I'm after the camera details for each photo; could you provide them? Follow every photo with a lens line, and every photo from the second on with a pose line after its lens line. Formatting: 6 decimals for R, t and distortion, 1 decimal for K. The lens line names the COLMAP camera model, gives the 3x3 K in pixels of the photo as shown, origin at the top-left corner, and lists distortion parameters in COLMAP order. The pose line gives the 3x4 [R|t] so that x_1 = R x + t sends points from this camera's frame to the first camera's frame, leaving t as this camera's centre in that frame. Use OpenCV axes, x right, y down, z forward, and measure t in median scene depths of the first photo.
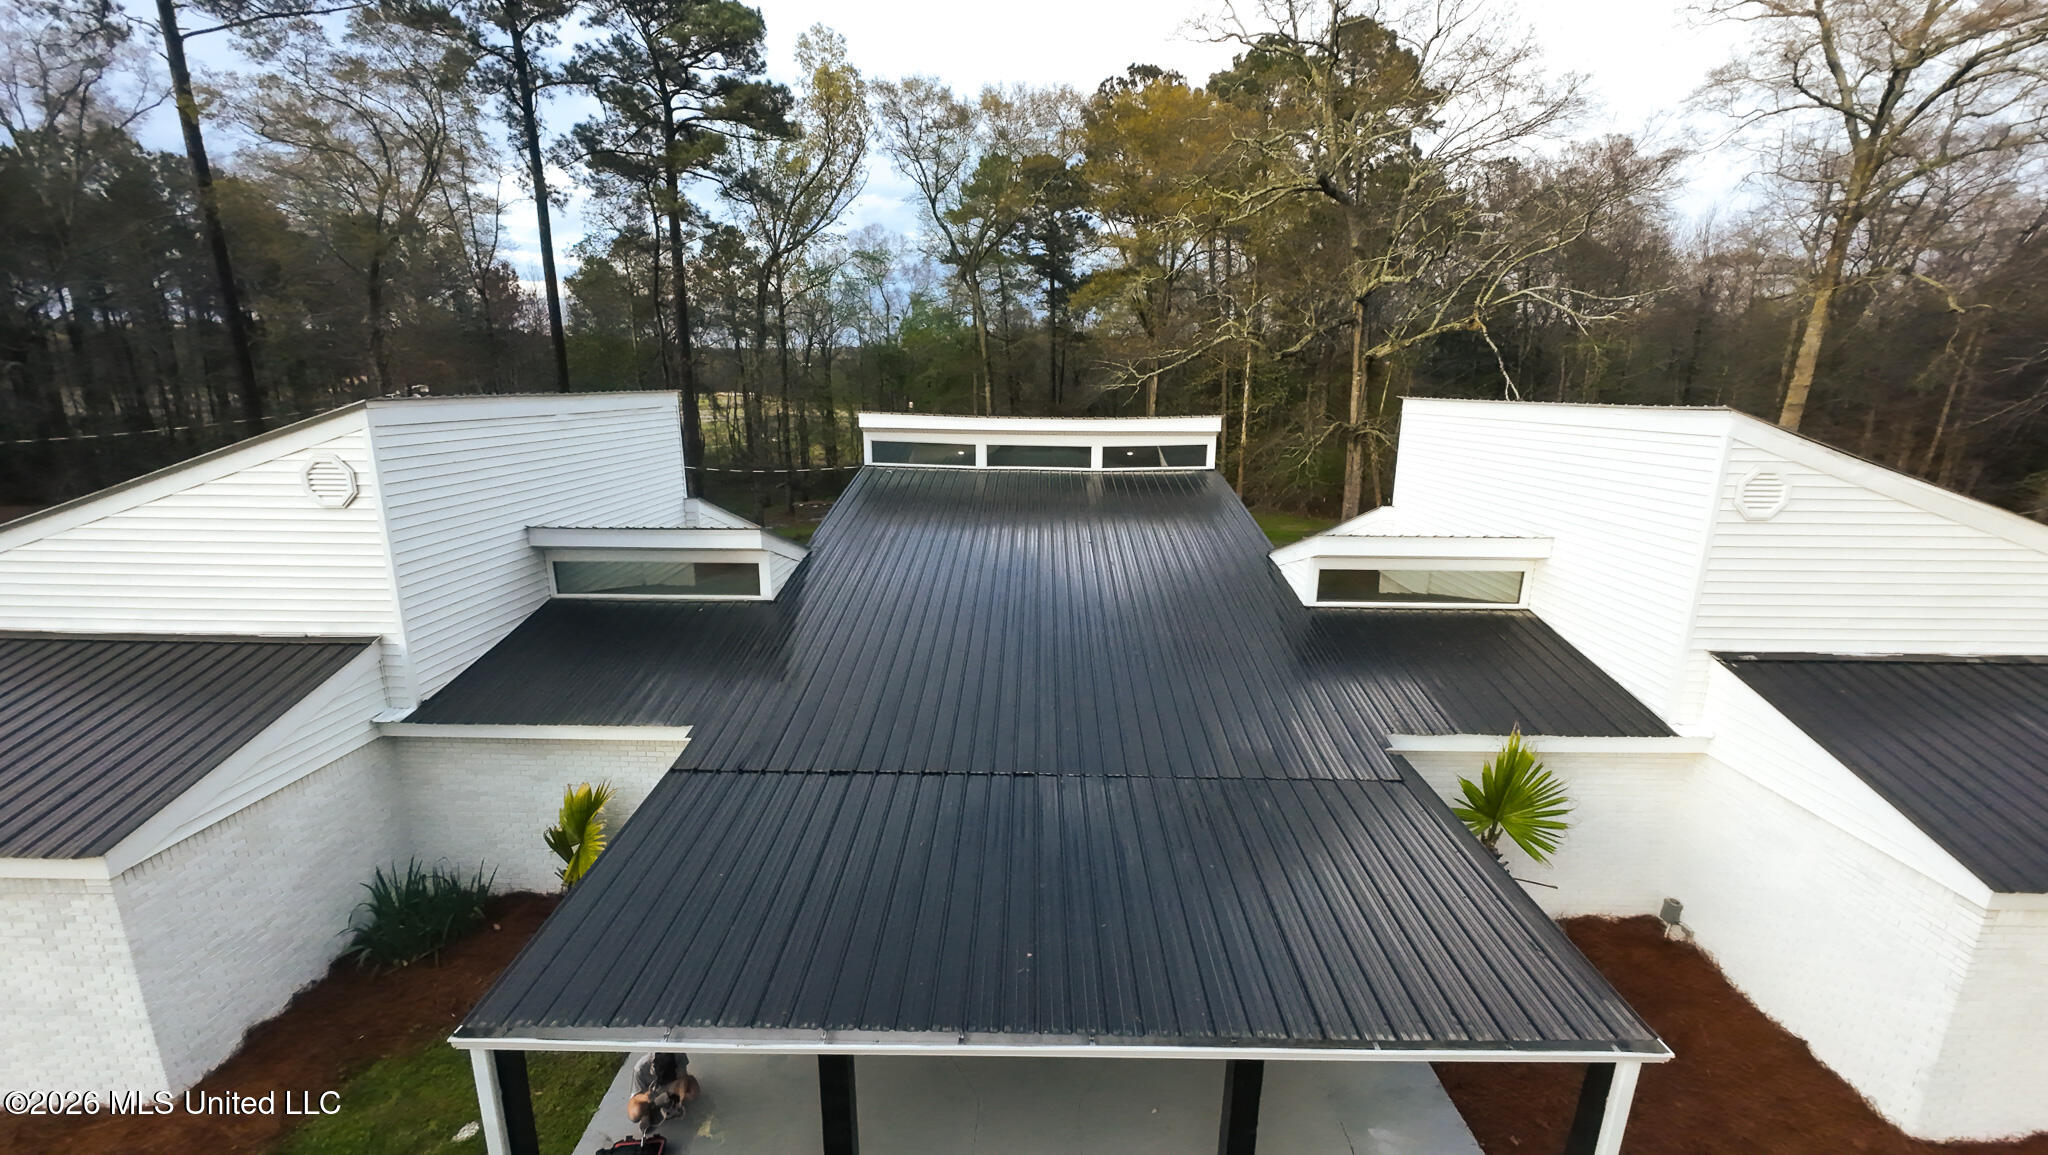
lens RADIAL K [[803.6, 0, 1024.0], [0, 803.6, 577.5], [0, 0, 1]] dist [0.000216, 0.000238]
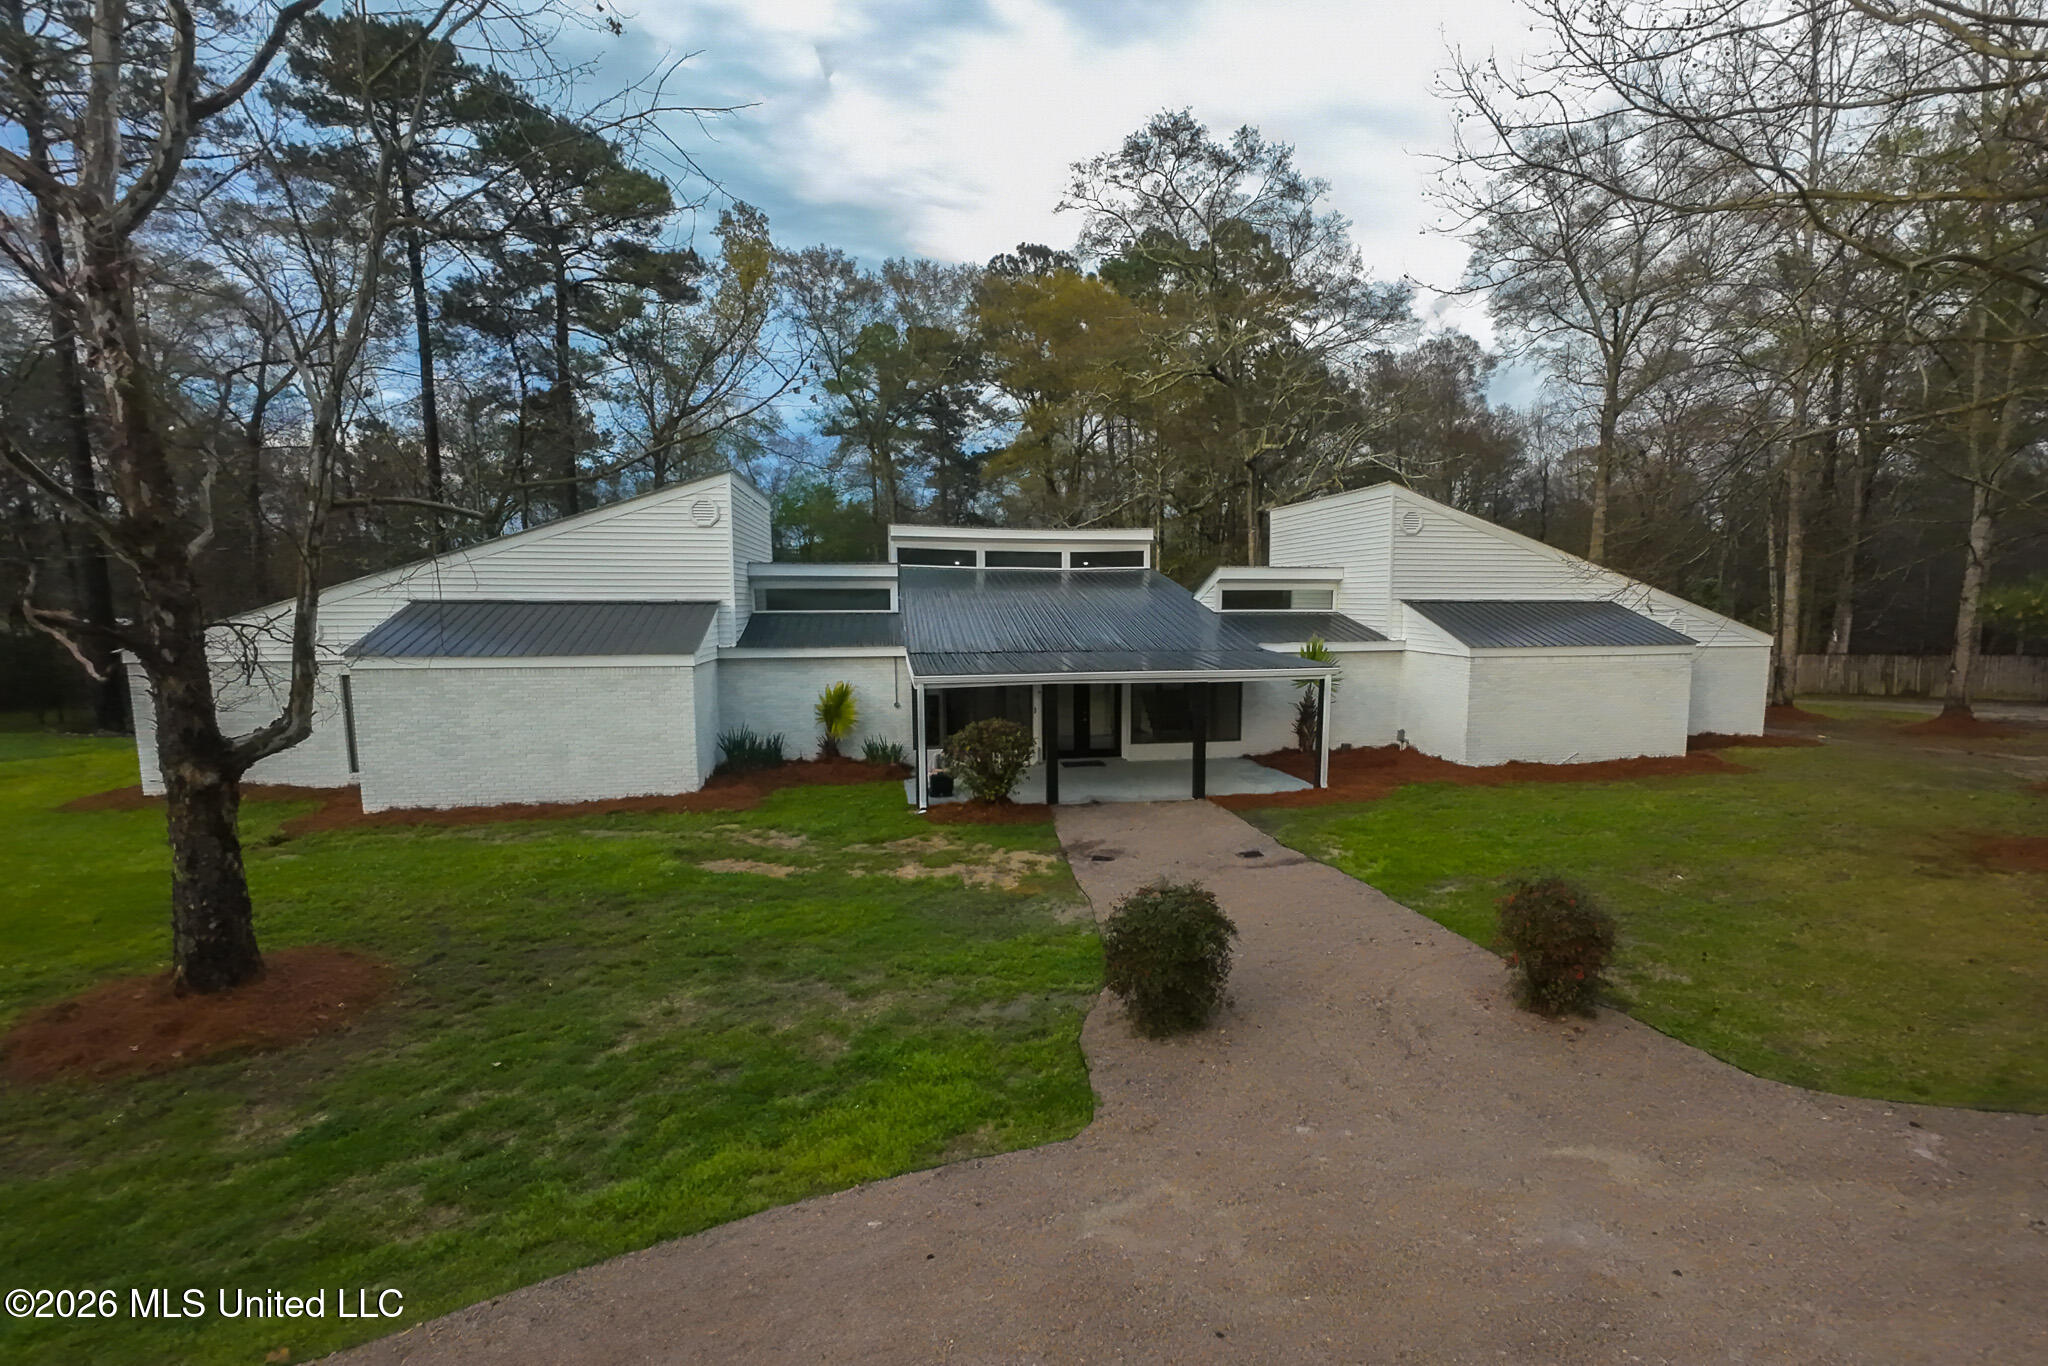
lens RADIAL K [[1003.9, 0, 1101.4], [0, 1003.9, 736.8], [0, 0, 1]] dist [-0.002864, 0.000591]
pose [[0.976284, -0.038791, 0.212990, -0.081360], [0.058302, 0.994579, -0.086099, 0.108155], [-0.208496, 0.096475, 0.973253, -0.231160]]
